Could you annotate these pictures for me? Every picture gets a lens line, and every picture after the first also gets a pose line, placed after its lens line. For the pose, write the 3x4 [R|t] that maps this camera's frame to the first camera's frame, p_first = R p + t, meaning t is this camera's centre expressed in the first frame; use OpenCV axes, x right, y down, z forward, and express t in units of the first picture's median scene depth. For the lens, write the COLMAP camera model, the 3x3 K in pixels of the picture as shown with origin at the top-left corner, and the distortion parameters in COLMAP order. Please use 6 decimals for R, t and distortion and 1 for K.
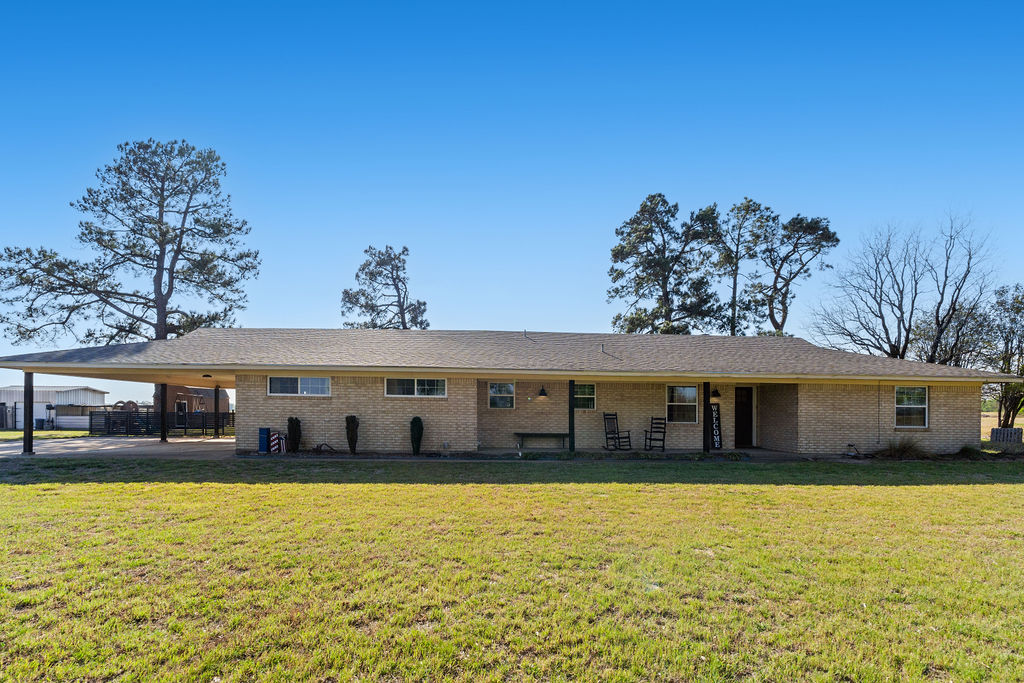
lens RADIAL K [[479.4, 0, 507.4], [0, 479.4, 403.8], [0, 0, 1]] dist [-0.001636, 0.000017]
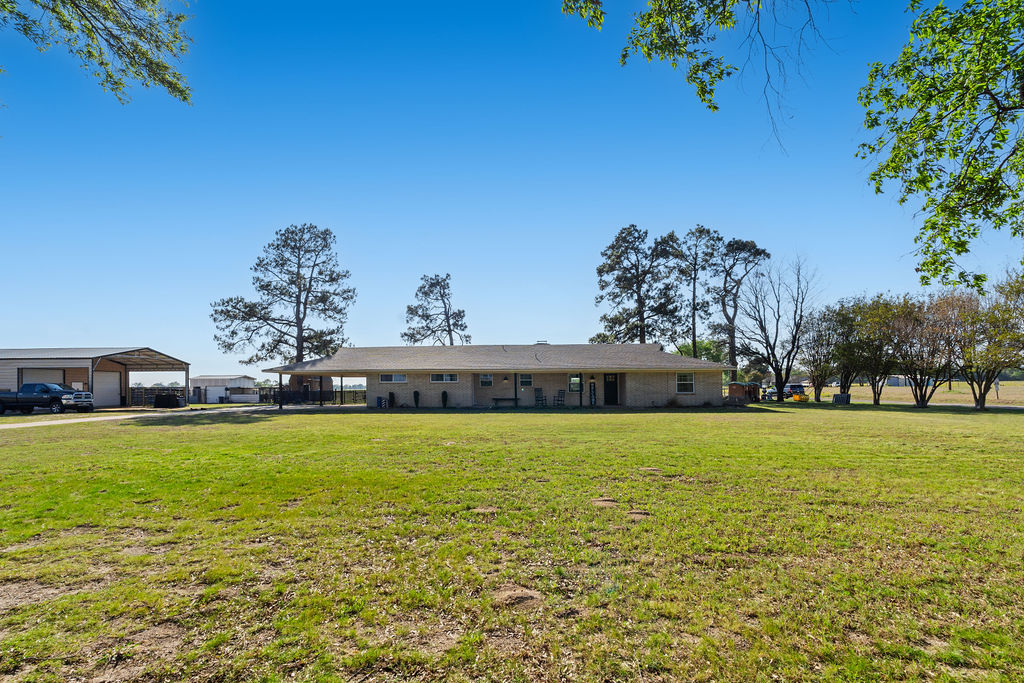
lens RADIAL K [[477.8, 0, 513.3], [0, 477.8, 379.9], [0, 0, 1]] dist [-0.001404, -0.000081]
pose [[0.994307, -0.016468, -0.105273, 0.157651], [0.016598, 0.999862, 0.000363, -0.008848], [0.105252, -0.002108, 0.994443, -0.509878]]
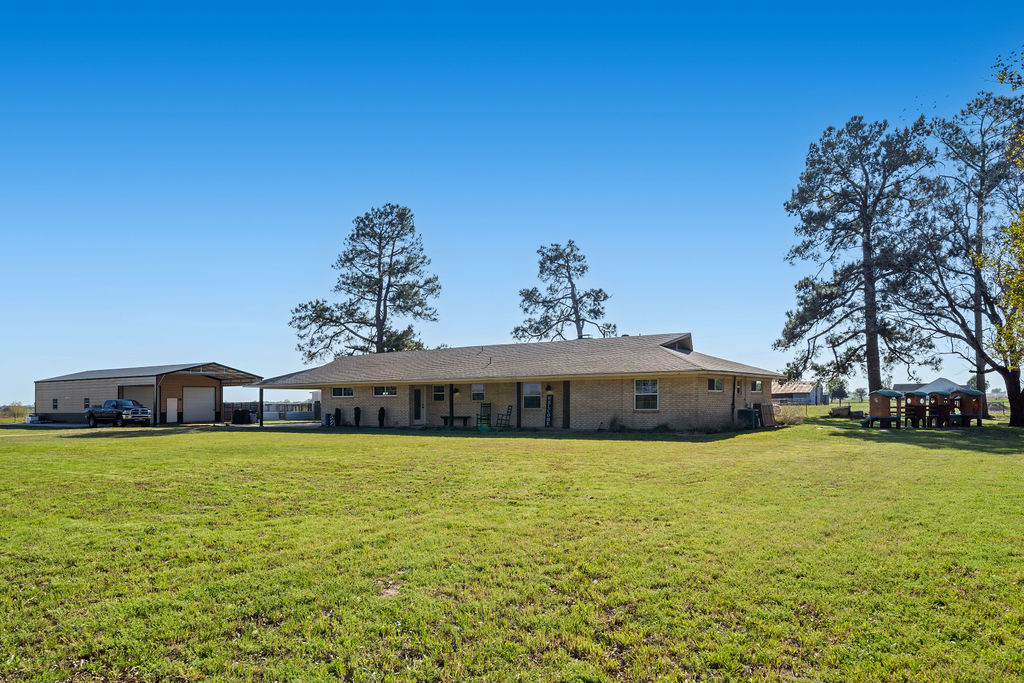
lens RADIAL K [[776.8, 0, 512.0], [0, 776.8, 341.5], [0, 0, 1]] dist [0.008023, 0.003378]
pose [[0.766346, -0.066990, -0.638925, 0.914087], [0.026772, 0.997015, -0.072424, 0.002667], [0.641869, 0.038397, 0.765852, -0.417997]]
